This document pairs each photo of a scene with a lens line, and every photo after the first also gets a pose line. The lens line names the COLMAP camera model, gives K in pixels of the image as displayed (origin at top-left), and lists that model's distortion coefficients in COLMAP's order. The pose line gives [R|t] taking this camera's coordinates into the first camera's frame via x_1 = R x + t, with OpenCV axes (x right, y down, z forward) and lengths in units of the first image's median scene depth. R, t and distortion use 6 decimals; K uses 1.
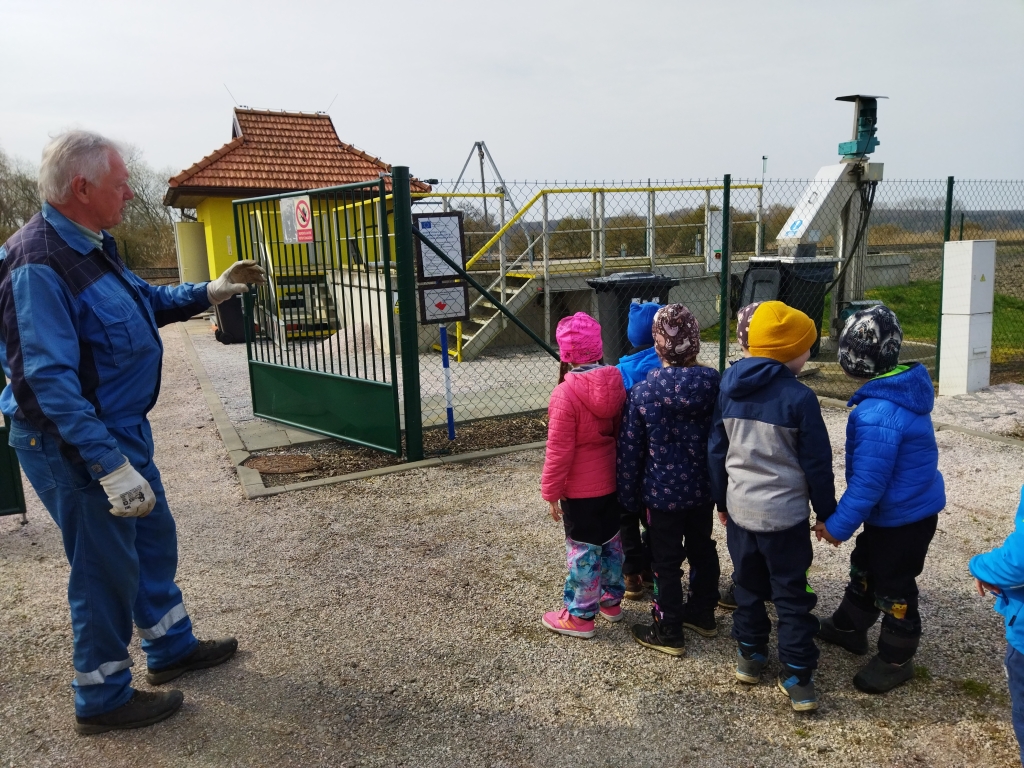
lens RADIAL K [[751.4, 0, 512.0], [0, 751.4, 384.0], [0, 0, 1]] dist [0.083022, -0.138934]
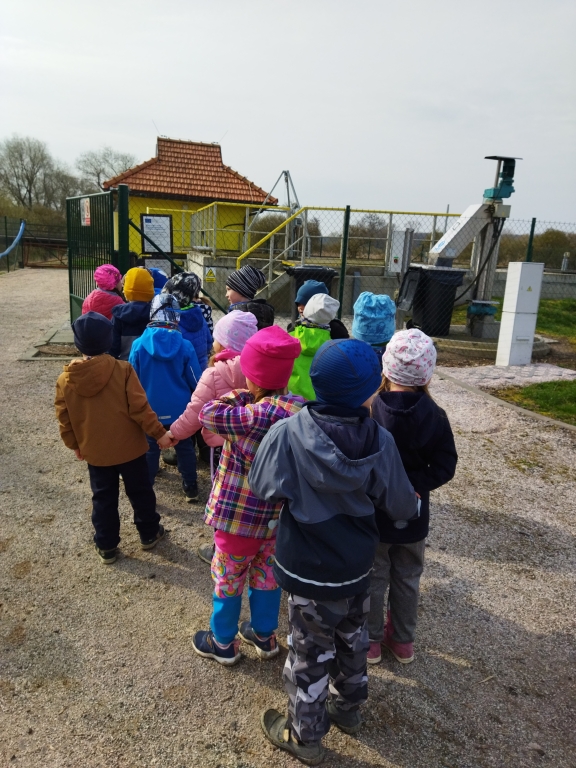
lens RADIAL K [[563.5, 0, 288.0], [0, 563.5, 384.0], [0, 0, 1]] dist [0.083022, -0.138934]
pose [[0.974329, 0.131409, -0.182799, 0.314553], [-0.120603, 0.990295, 0.069076, 0.018470], [0.190102, -0.045256, 0.980721, -0.144296]]
